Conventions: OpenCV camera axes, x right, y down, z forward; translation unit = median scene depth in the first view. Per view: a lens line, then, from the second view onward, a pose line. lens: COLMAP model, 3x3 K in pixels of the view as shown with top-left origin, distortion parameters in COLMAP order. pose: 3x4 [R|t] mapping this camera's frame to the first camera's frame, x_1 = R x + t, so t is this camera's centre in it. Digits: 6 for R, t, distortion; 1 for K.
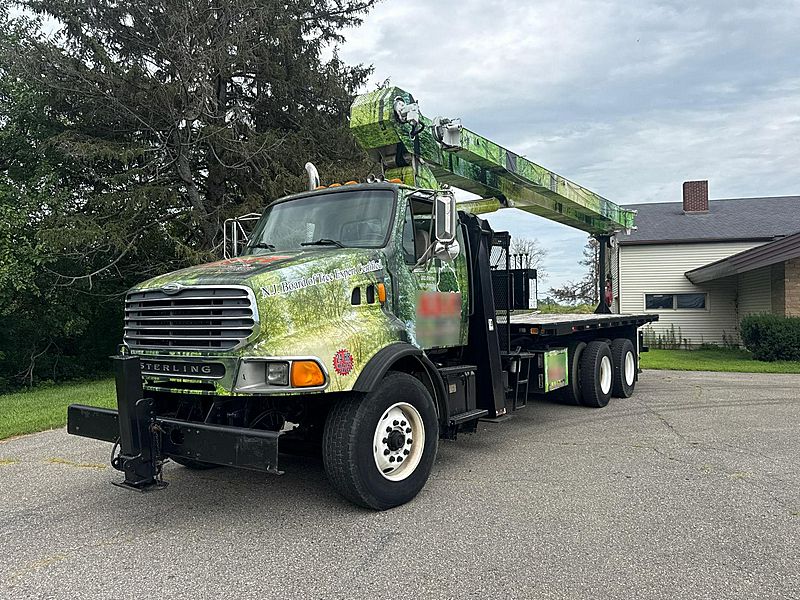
lens RADIAL K [[608.8, 0, 404.8], [0, 608.8, 299.9], [0, 0, 1]] dist [0.075084, -0.017934]
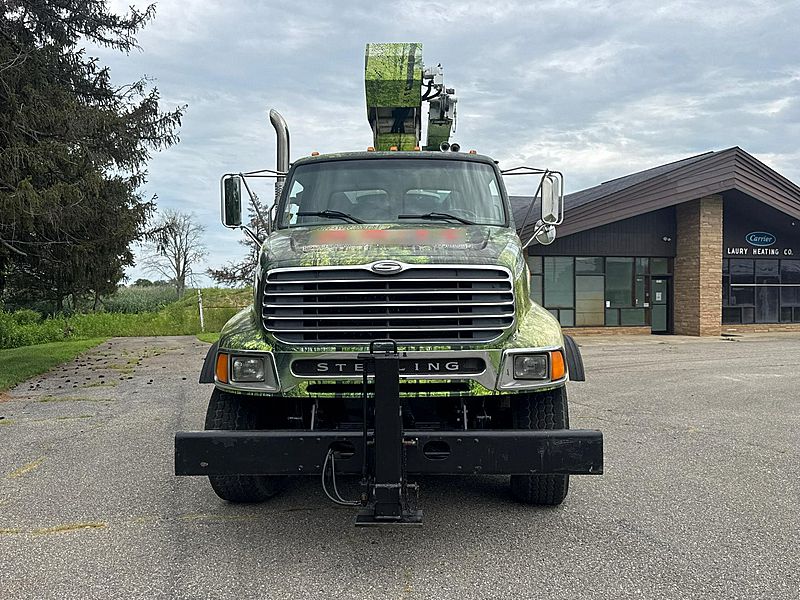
lens RADIAL K [[648.2, 0, 388.1], [0, 648.2, 315.2], [0, 0, 1]] dist [0.054329, -0.012299]
pose [[0.855964, -0.015882, 0.516792, -0.837700], [-0.010847, 0.998757, 0.048660, 0.002461], [-0.516922, -0.047257, 0.854727, 0.294325]]
